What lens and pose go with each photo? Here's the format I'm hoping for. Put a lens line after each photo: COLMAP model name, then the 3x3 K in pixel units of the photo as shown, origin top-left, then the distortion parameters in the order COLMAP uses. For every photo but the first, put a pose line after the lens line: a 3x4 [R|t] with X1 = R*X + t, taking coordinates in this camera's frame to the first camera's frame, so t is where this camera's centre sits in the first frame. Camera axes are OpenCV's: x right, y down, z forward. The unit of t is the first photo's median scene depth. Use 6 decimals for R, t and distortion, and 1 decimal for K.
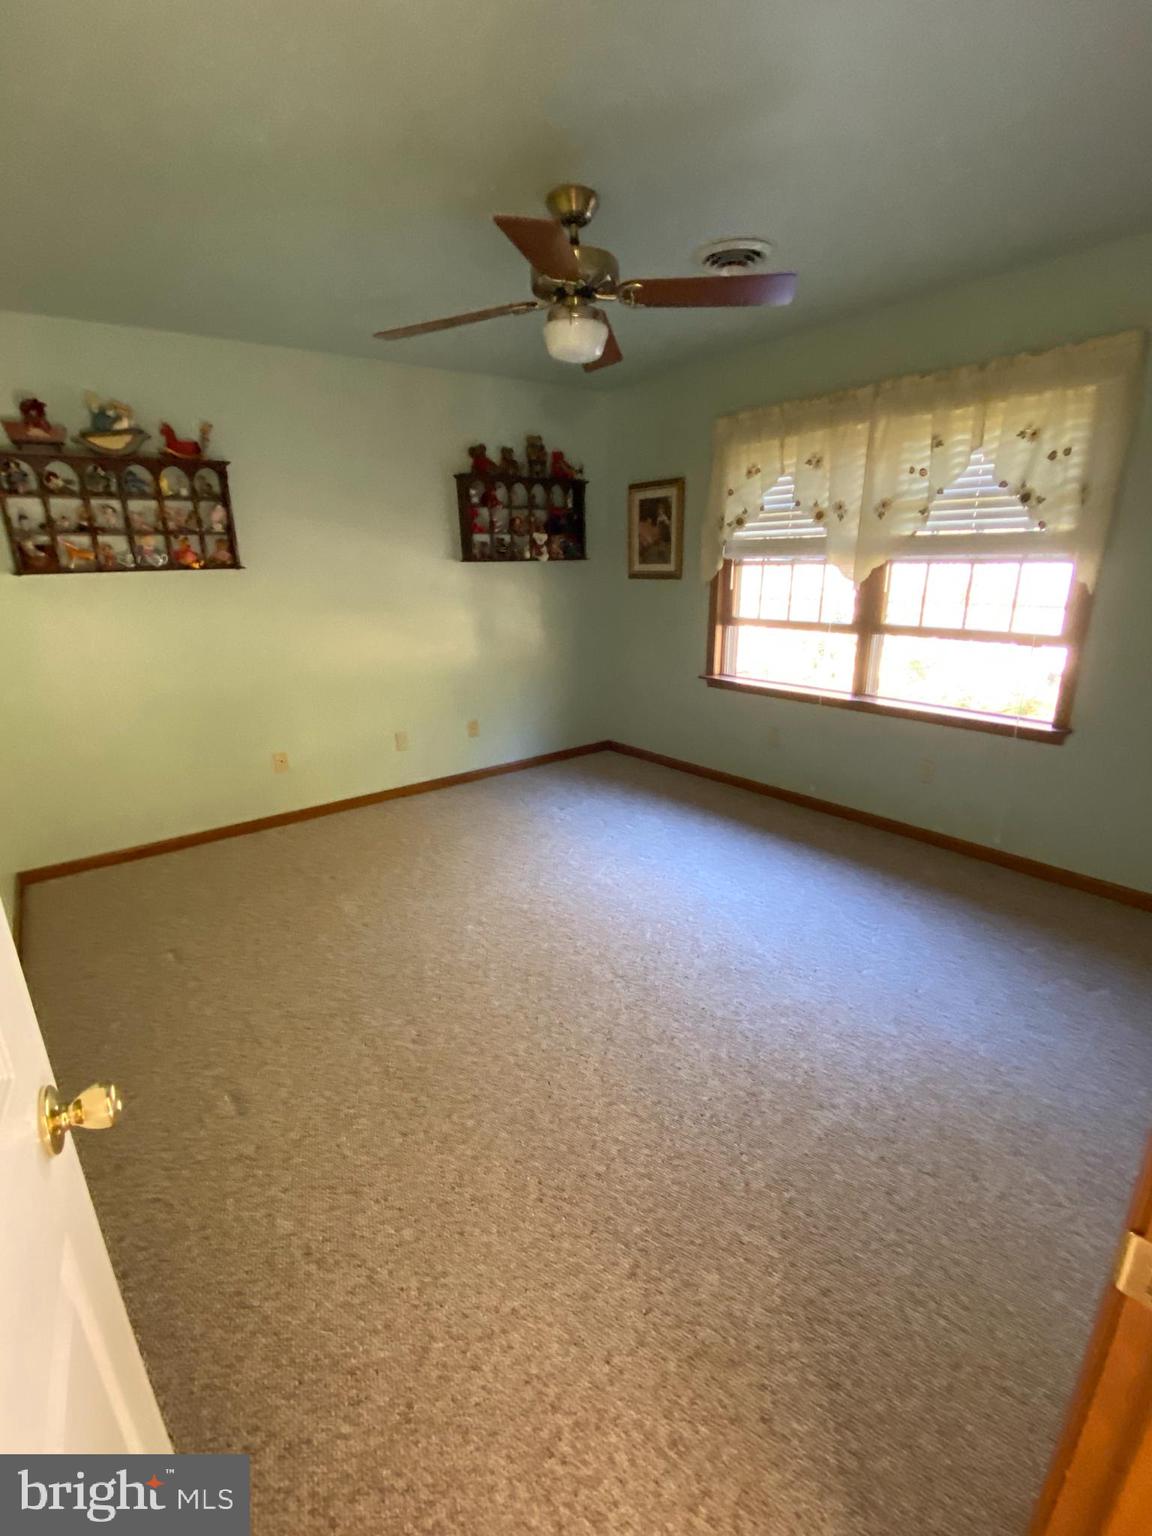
lens RADIAL K [[691.4, 0, 579.4], [0, 691.4, 779.1], [0, 0, 1]] dist [-0.002816, -0.013042]
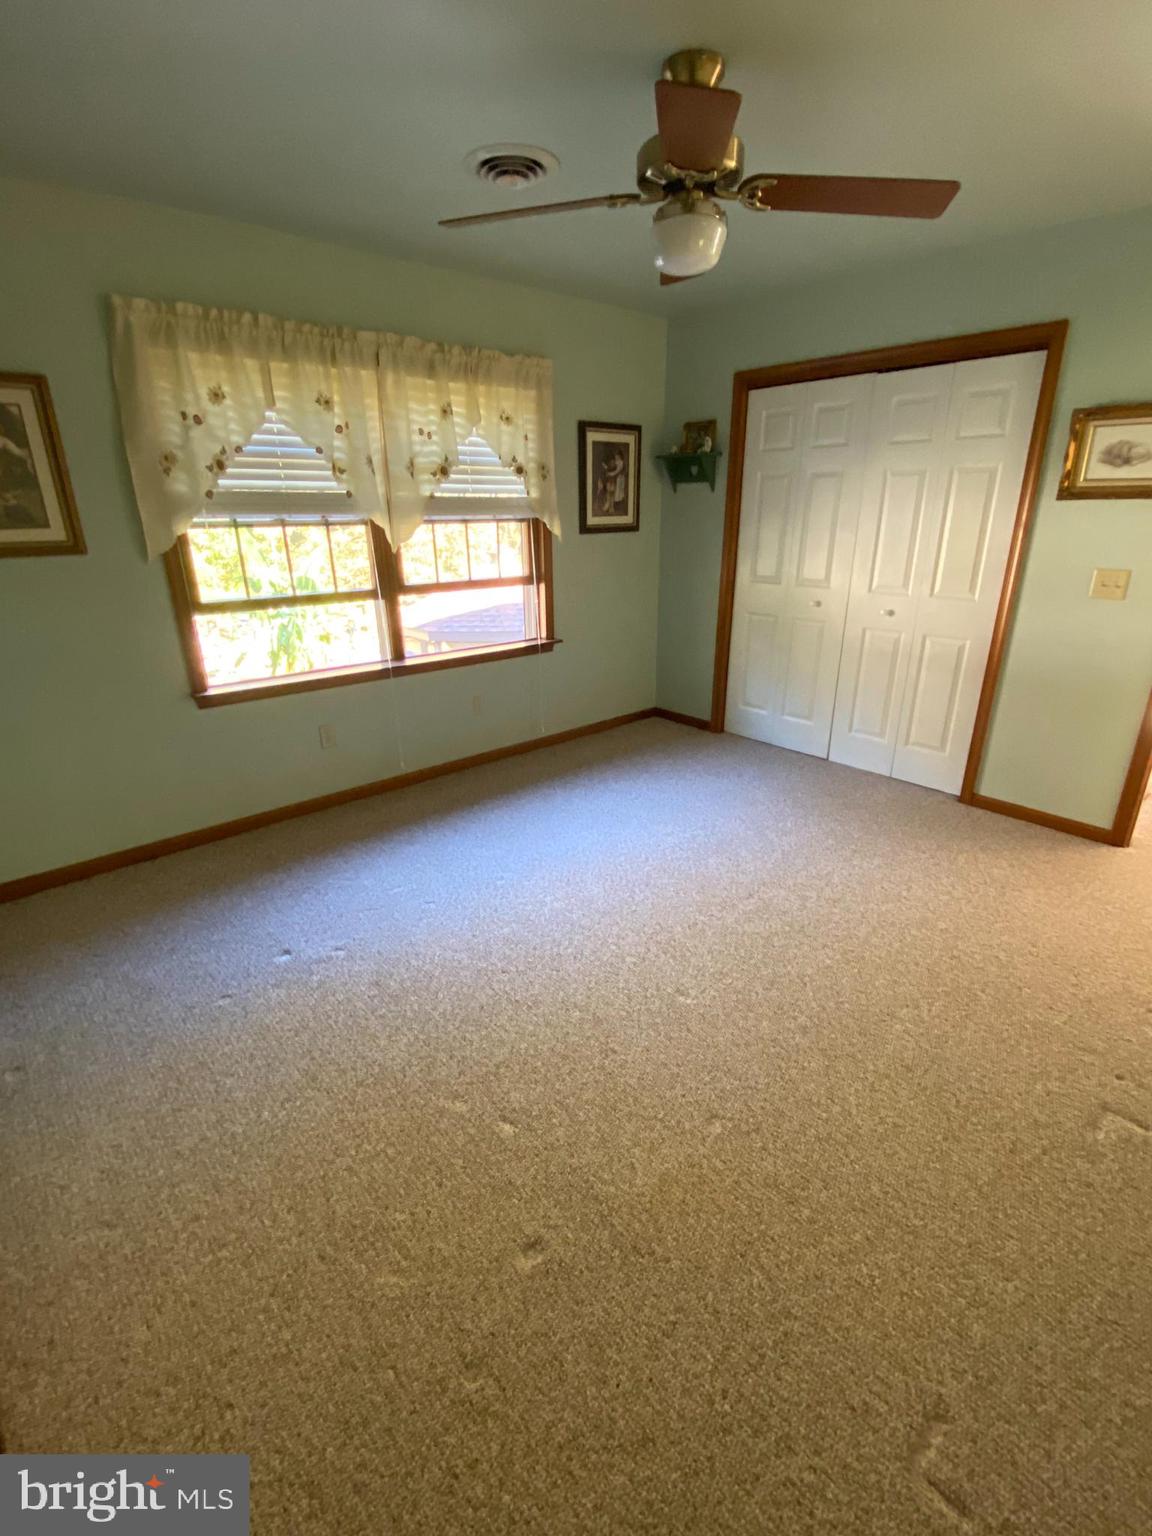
lens RADIAL K [[691.4, 0, 583.9], [0, 691.4, 774.1], [0, 0, 1]] dist [-0.002816, -0.013042]
pose [[-0.074745, -0.331793, 0.940386, -0.630229], [0.312942, 0.887580, 0.338036, -0.241275], [-0.946826, 0.319553, 0.037490, 0.813471]]
